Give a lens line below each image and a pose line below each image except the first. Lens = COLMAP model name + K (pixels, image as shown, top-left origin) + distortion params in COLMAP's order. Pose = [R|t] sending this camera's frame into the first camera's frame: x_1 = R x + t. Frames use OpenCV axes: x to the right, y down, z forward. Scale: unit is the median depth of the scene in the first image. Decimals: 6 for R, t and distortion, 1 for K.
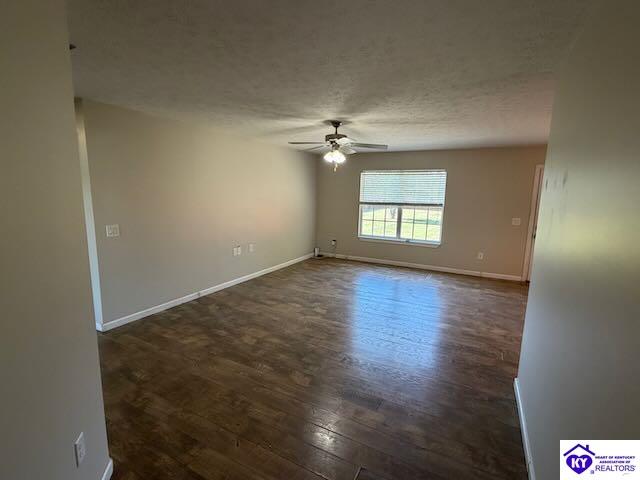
lens RADIAL K [[317.1, 0, 320.0], [0, 317.1, 240.0], [0, 0, 1]] dist [-0.001527, -0.000032]
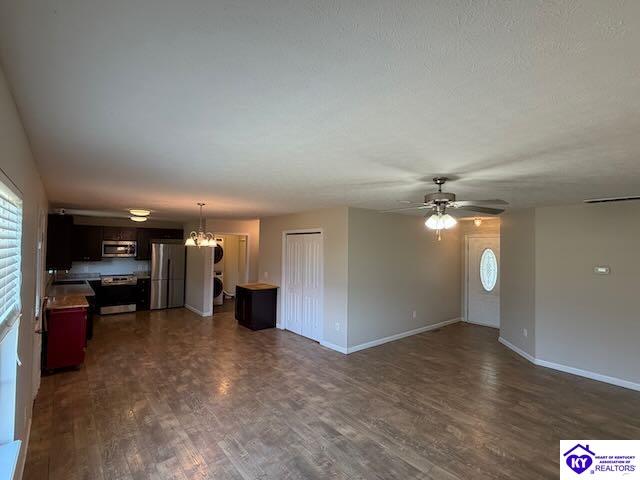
lens RADIAL K [[317.1, 0, 320.0], [0, 317.1, 240.0], [0, 0, 1]] dist [-0.001527, -0.000032]
pose [[-0.921405, -0.028130, 0.387583, 0.011717], [0.025424, 0.990876, 0.132354, -0.203314], [-0.387770, 0.131806, -0.912284, 1.124694]]
